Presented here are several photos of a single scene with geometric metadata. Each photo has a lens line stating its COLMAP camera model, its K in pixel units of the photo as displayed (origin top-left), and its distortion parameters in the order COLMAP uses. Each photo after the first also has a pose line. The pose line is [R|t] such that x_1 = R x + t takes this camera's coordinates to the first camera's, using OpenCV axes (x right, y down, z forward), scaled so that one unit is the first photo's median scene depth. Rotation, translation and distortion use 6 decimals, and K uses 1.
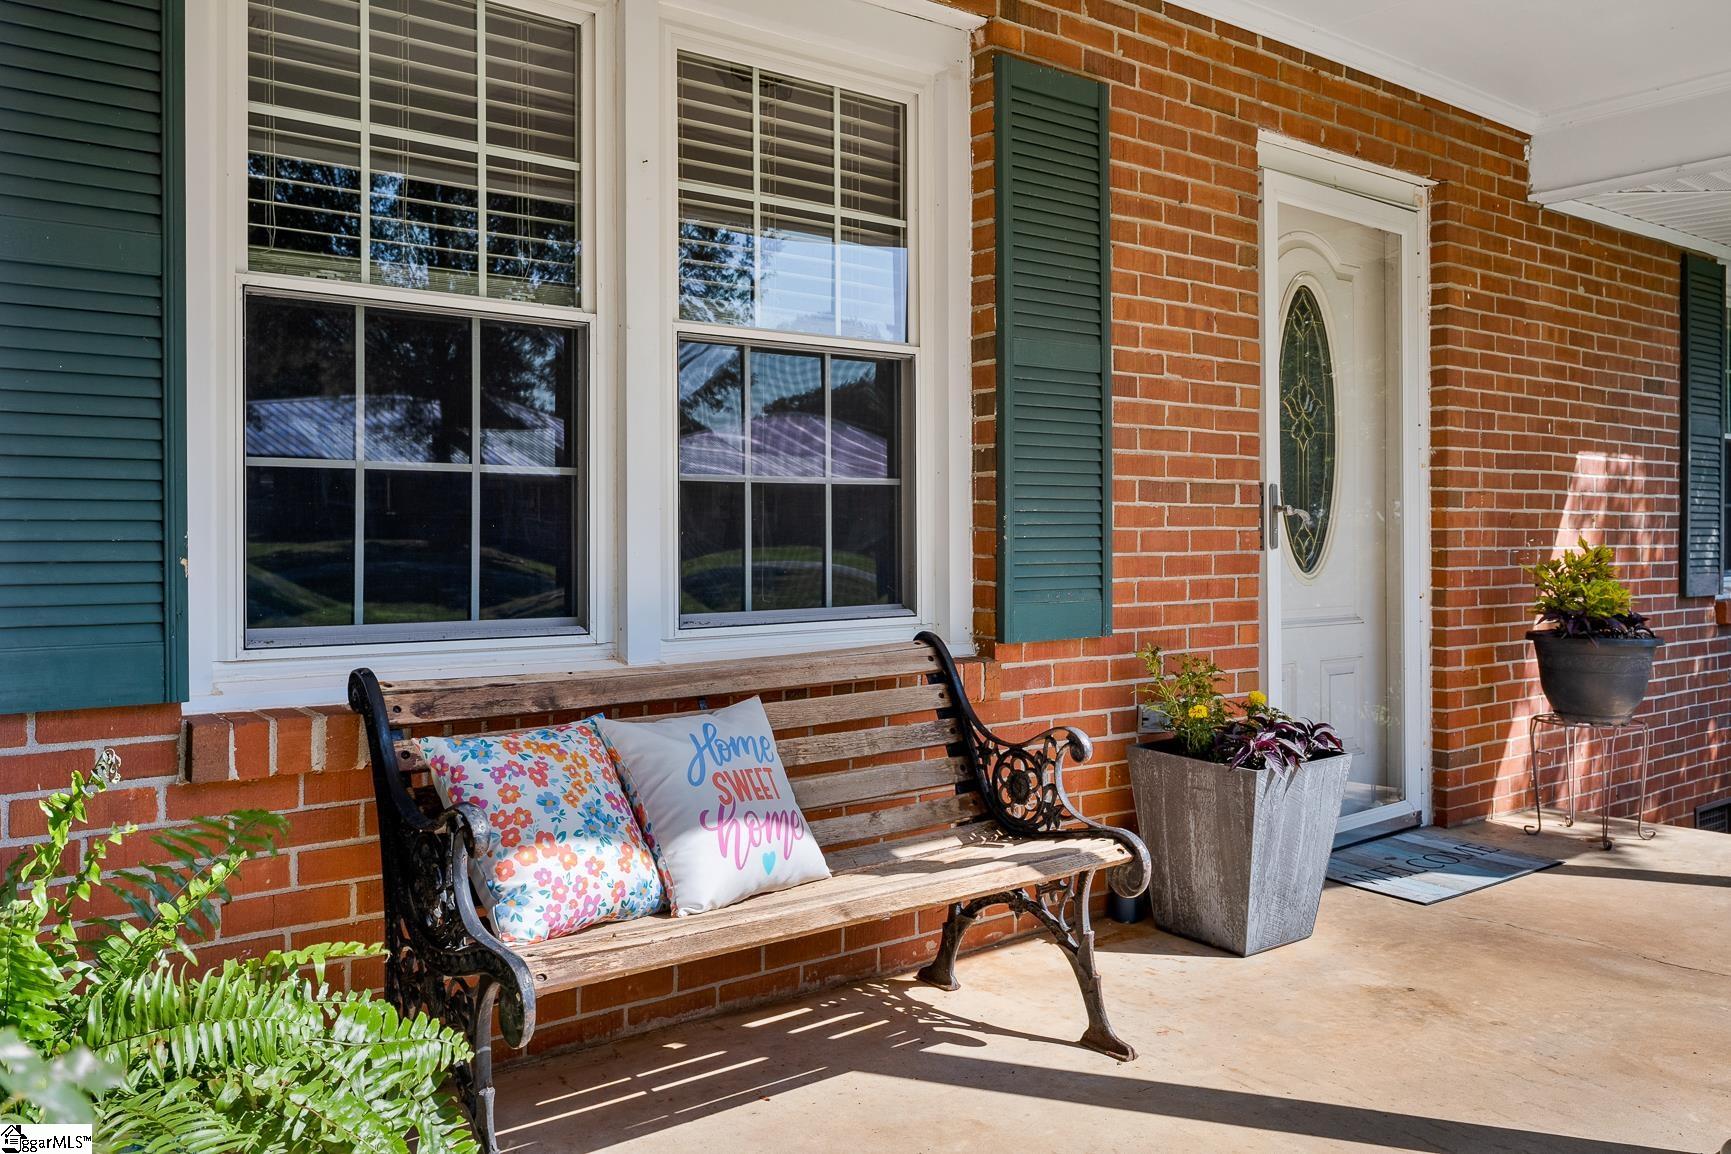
lens RADIAL K [[1459.5, 0, 866.0], [0, 1459.5, 533.2], [0, 0, 1]] dist [0.004932, 0.002971]
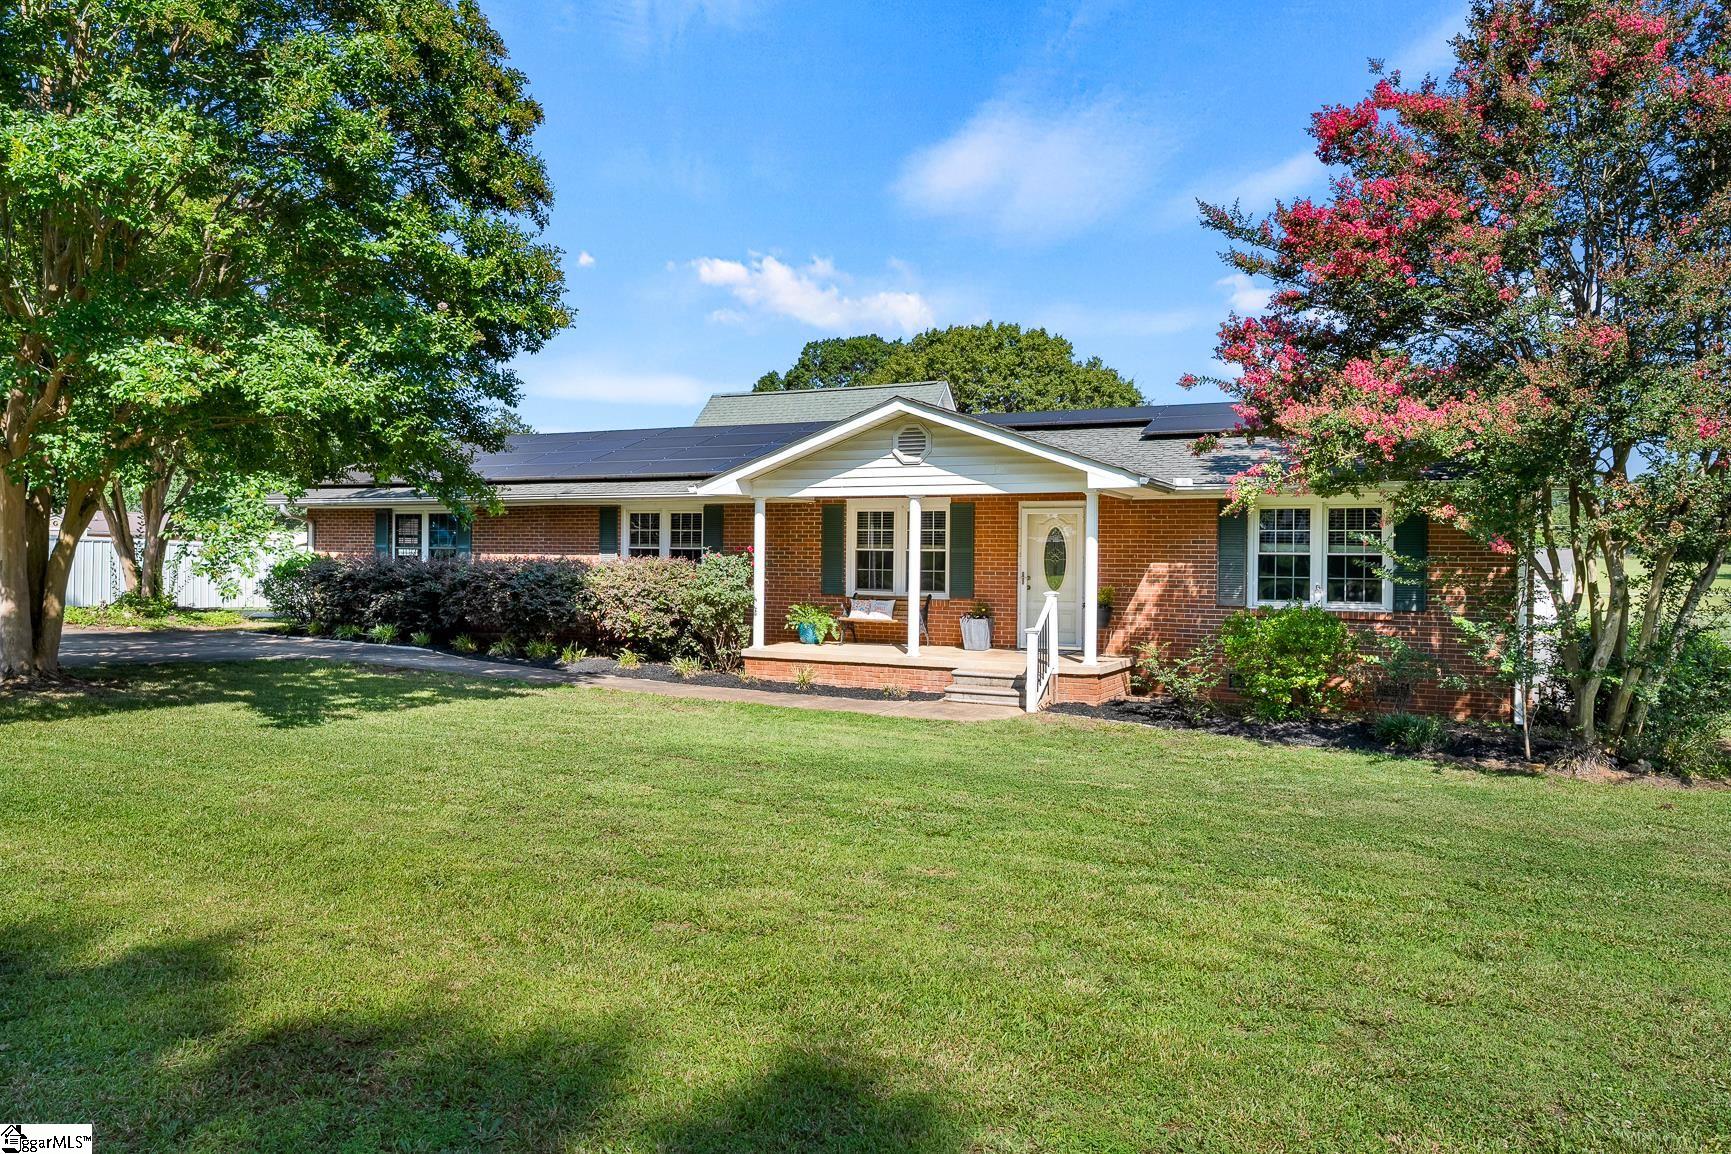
lens RADIAL K [[1142.2, 0, 865.5], [0, 1142.2, 577.0], [0, 0, 1]] dist [0.006406, 0.001530]
pose [[0.401891, 0.016717, -0.915535, 3.978740], [-0.014375, 0.999825, 0.011946, -0.059420], [0.915575, 0.008360, 0.402061, -1.162122]]
